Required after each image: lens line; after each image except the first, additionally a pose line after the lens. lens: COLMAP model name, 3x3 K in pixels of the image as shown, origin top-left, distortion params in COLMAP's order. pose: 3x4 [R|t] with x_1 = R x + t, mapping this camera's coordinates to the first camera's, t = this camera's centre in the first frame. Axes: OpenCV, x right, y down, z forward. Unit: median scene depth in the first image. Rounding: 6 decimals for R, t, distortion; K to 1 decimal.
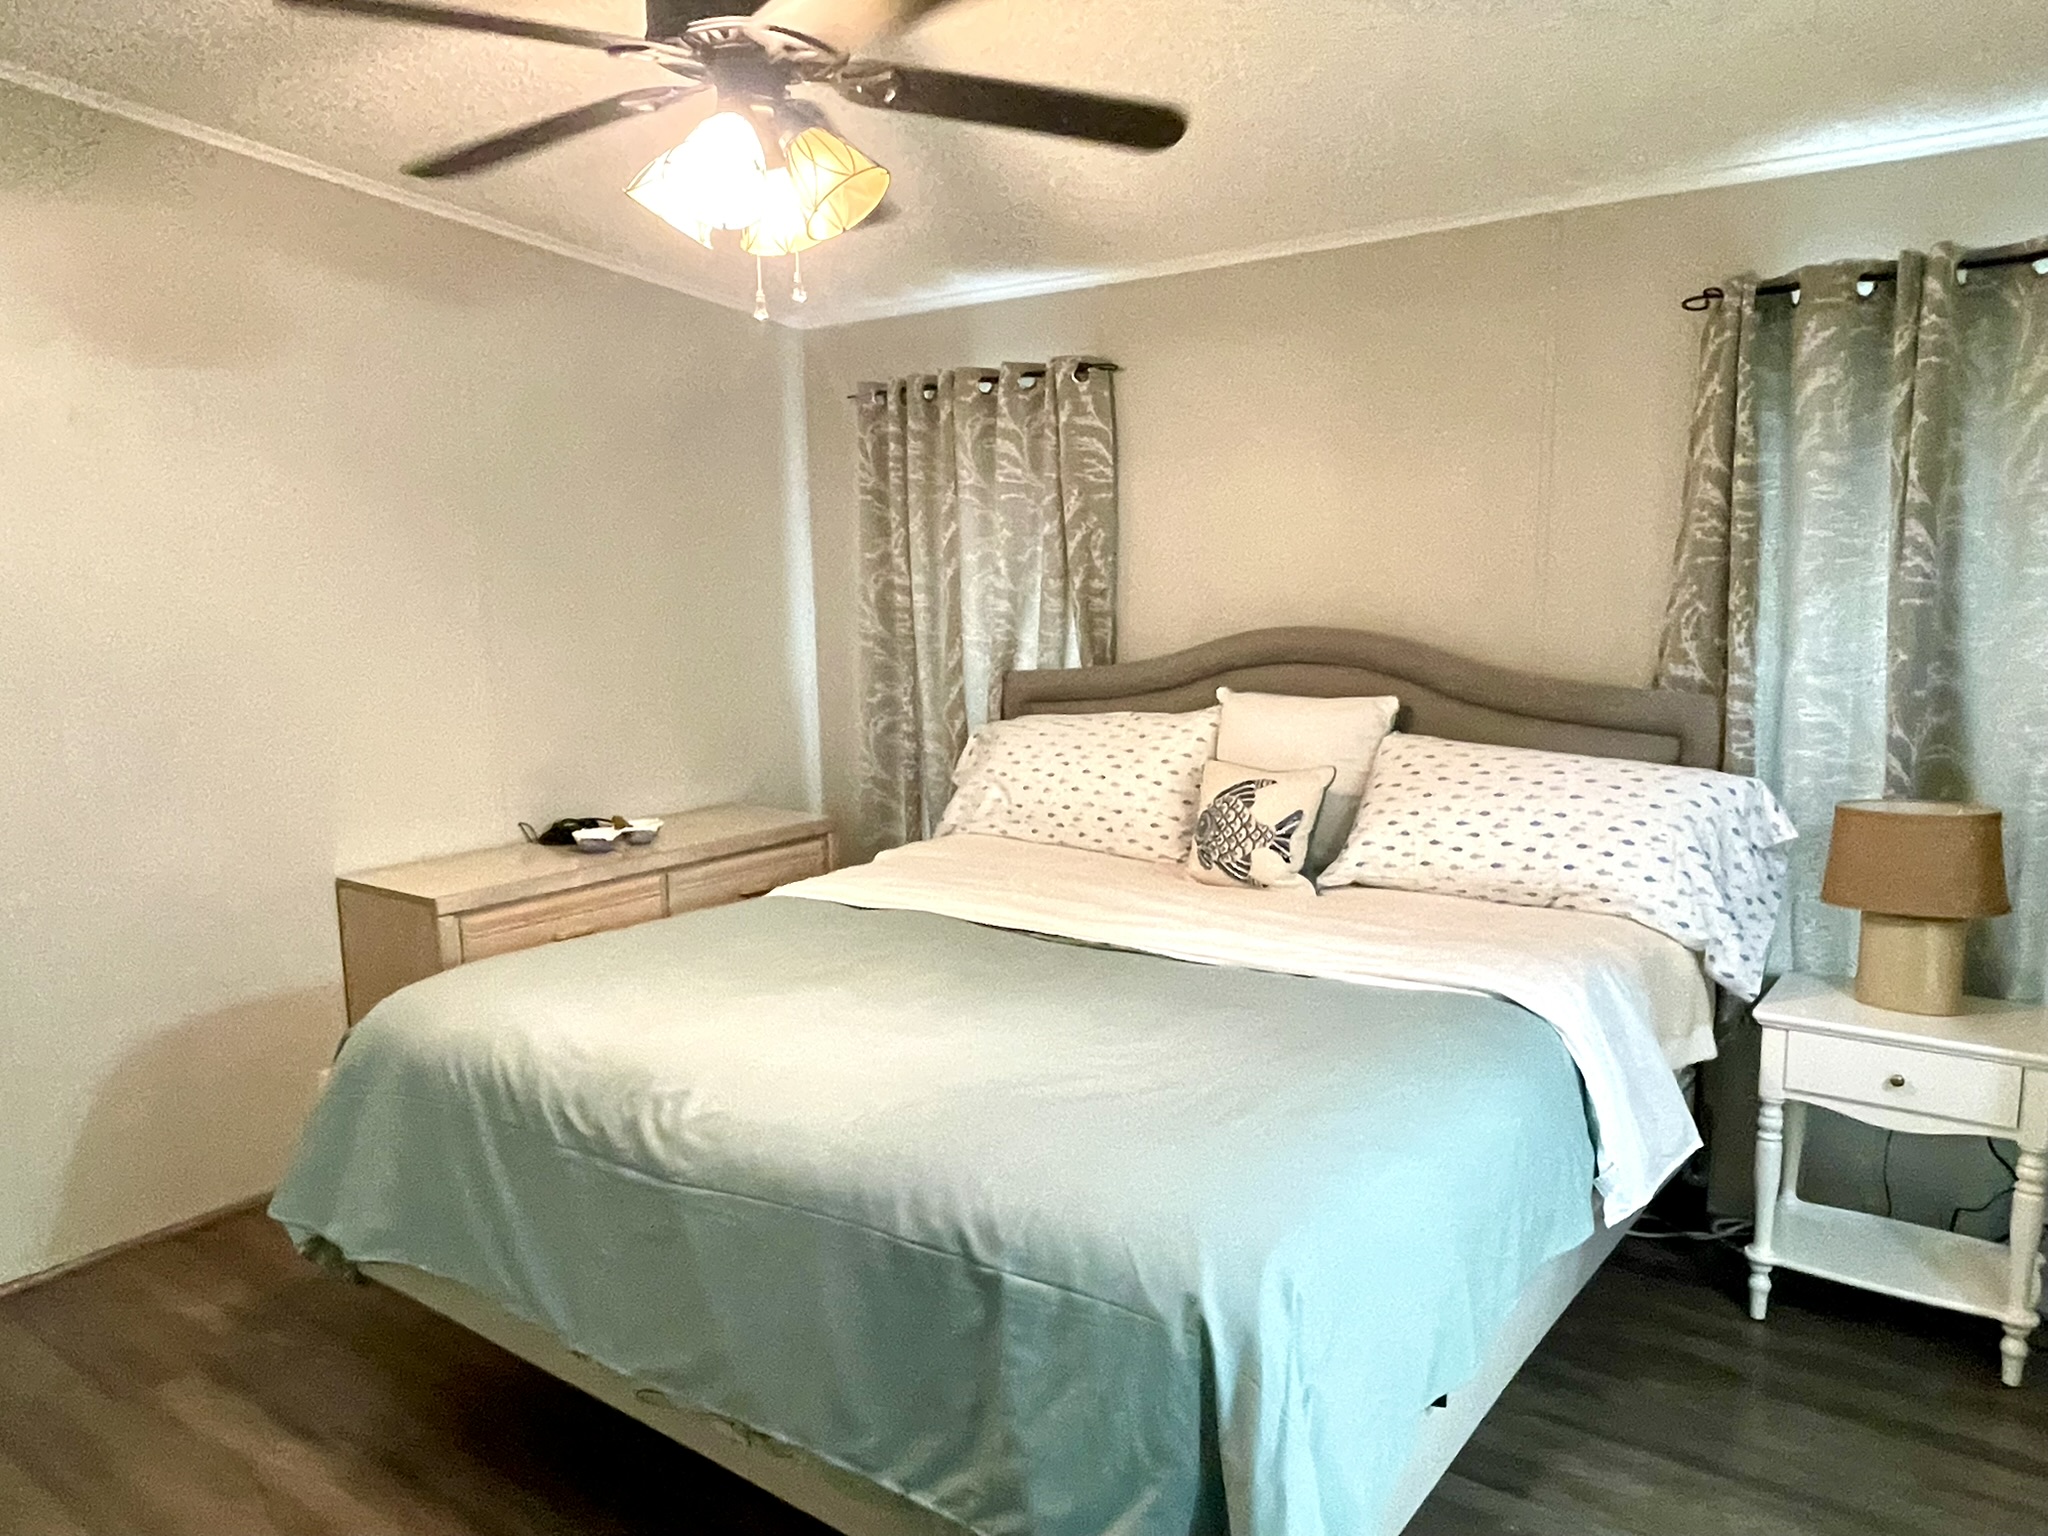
lens RADIAL K [[1488.1, 0, 971.4], [0, 1488.1, 722.7], [0, 0, 1]] dist [0.035707, -0.053685]
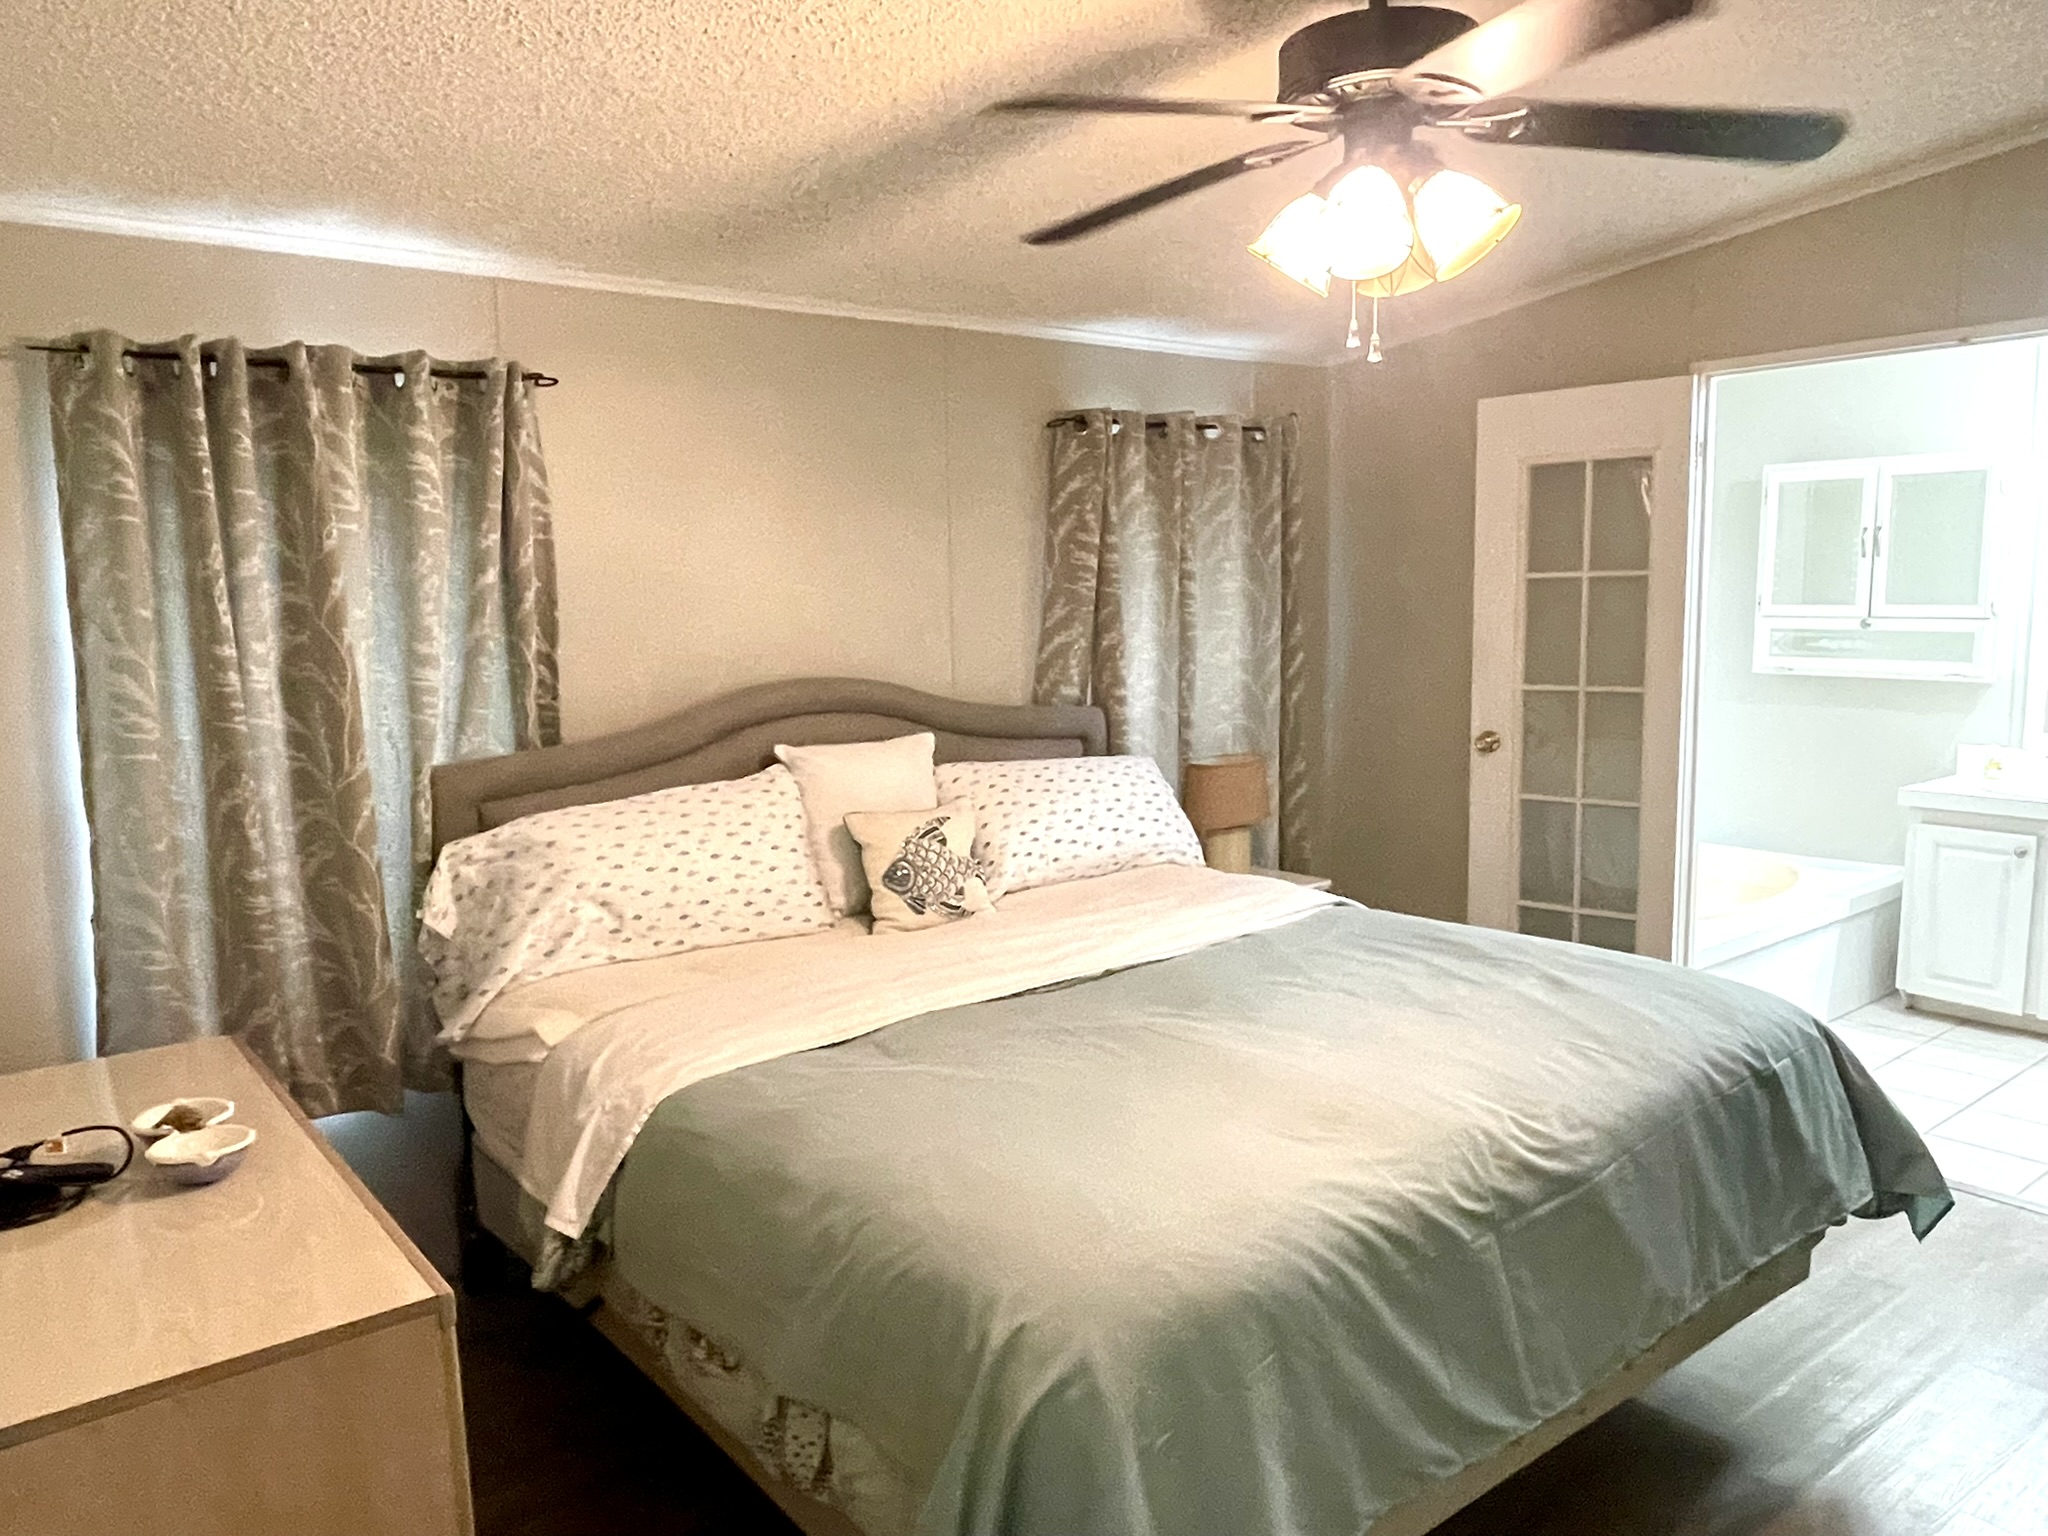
lens RADIAL K [[1468.9, 0, 1024.0], [0, 1468.9, 768.0], [0, 0, 1]] dist [0.011989, -0.031087]
pose [[0.216668, -0.102035, 0.970898, -0.789369], [0.123694, 0.989377, 0.076373, -0.068108], [-0.968377, 0.103547, 0.226988, 0.699329]]
